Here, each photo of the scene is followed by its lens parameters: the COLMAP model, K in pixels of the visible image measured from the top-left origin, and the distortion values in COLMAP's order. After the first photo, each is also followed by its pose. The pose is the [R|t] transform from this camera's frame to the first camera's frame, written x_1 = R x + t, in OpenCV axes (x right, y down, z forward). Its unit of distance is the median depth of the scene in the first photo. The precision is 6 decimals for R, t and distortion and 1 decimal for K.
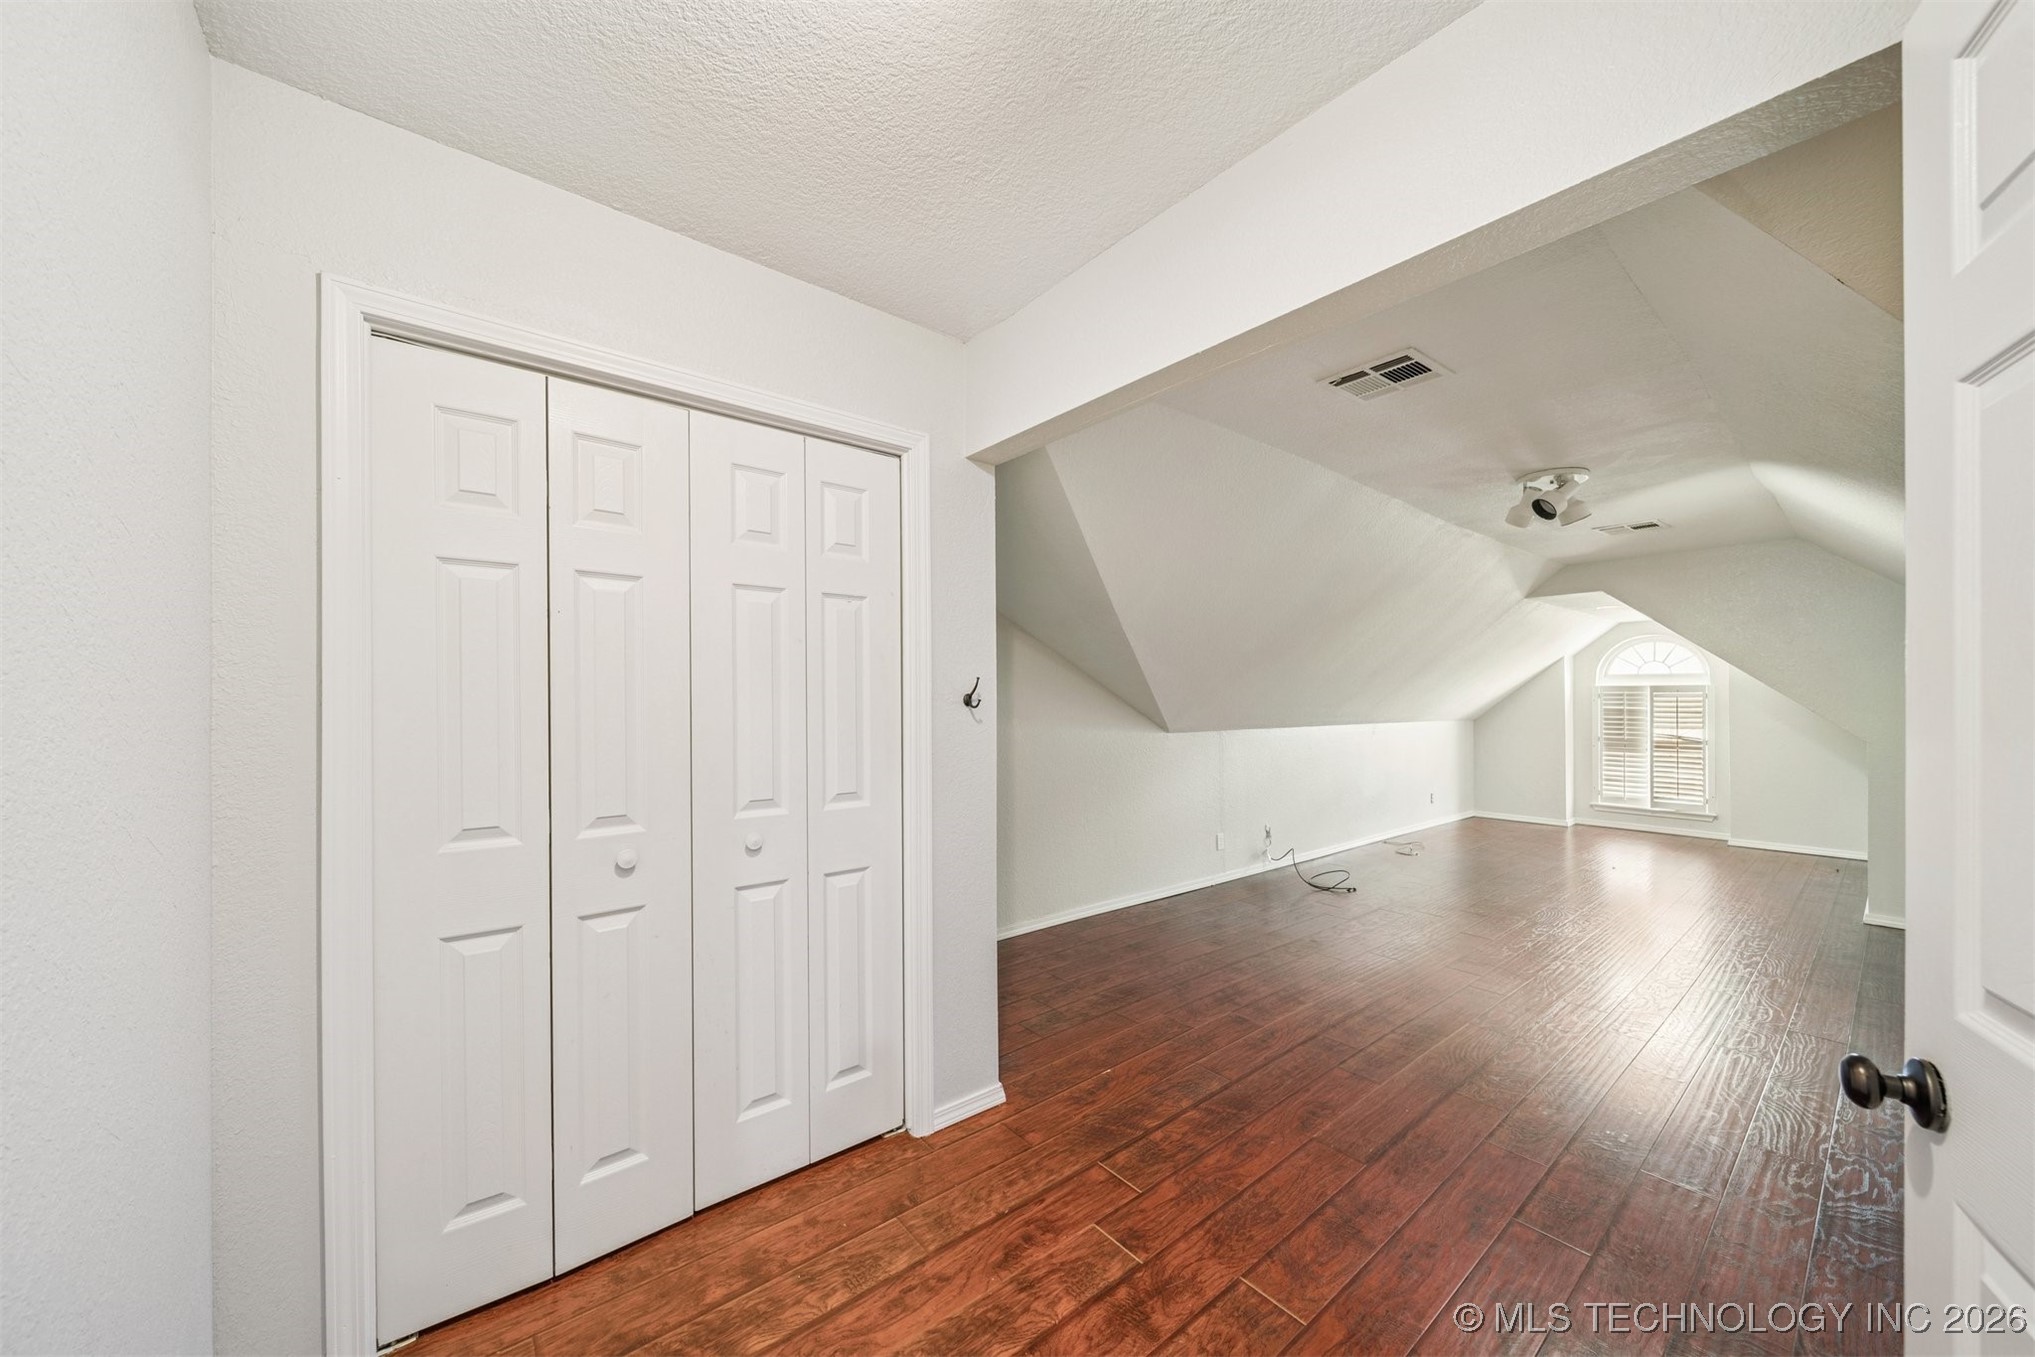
lens RADIAL K [[717.9, 0, 1014.3], [0, 717.9, 692.5], [0, 0, 1]] dist [-0.001570, -0.001640]
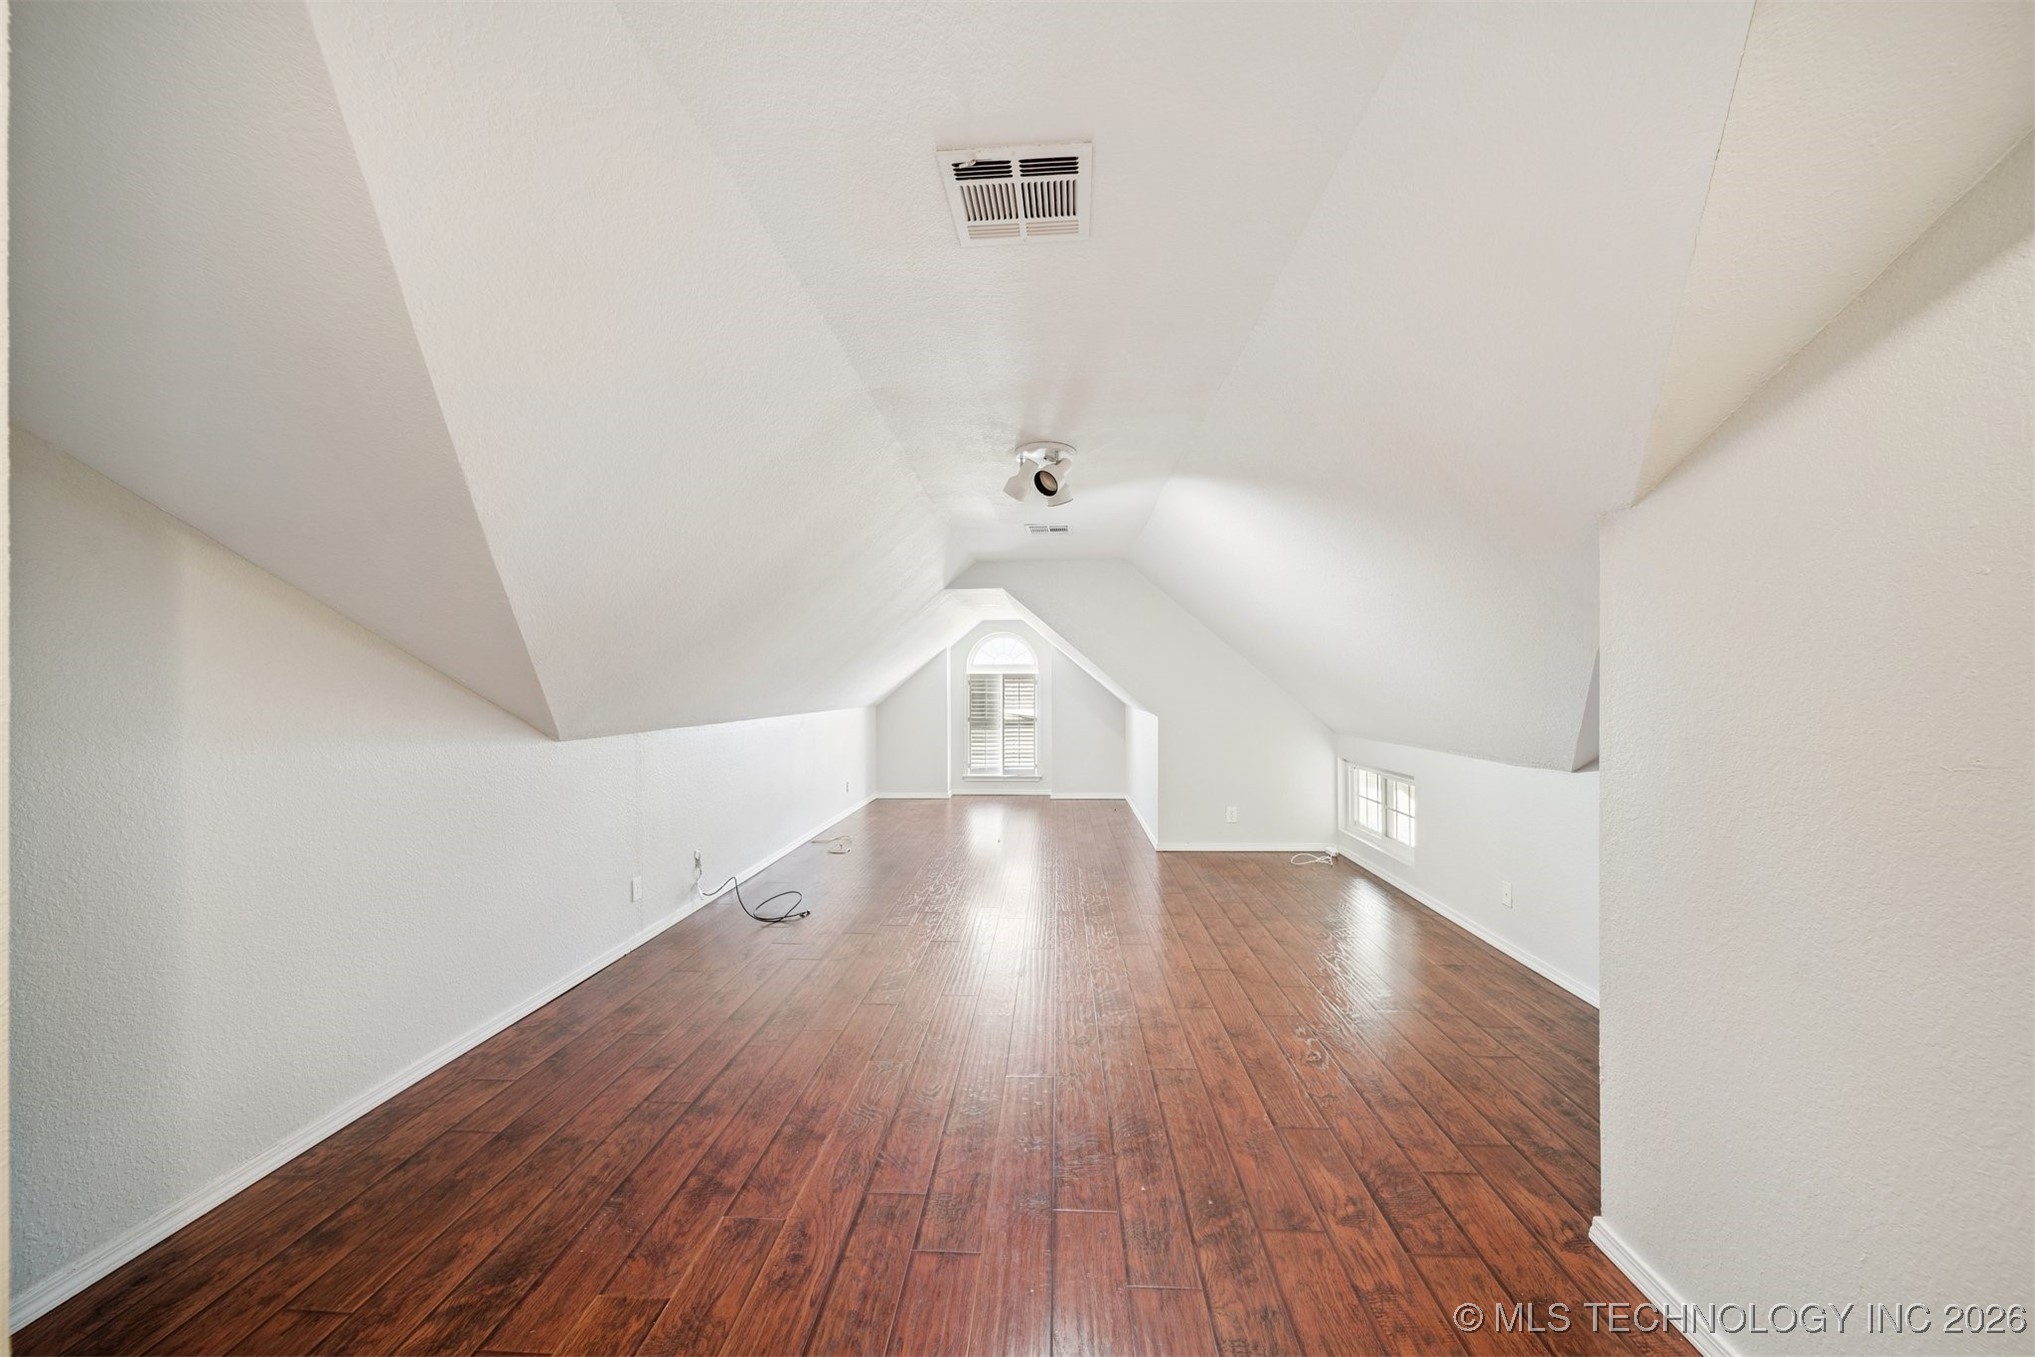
lens RADIAL K [[717.9, 0, 1023.2], [0, 717.9, 673.6], [0, 0, 1]] dist [-0.001570, -0.001640]
pose [[0.669225, 0.006637, 0.743030, 0.014365], [0.000397, 0.999957, -0.009290, 0.001488], [-0.743059, 0.006512, 0.669194, 0.244586]]
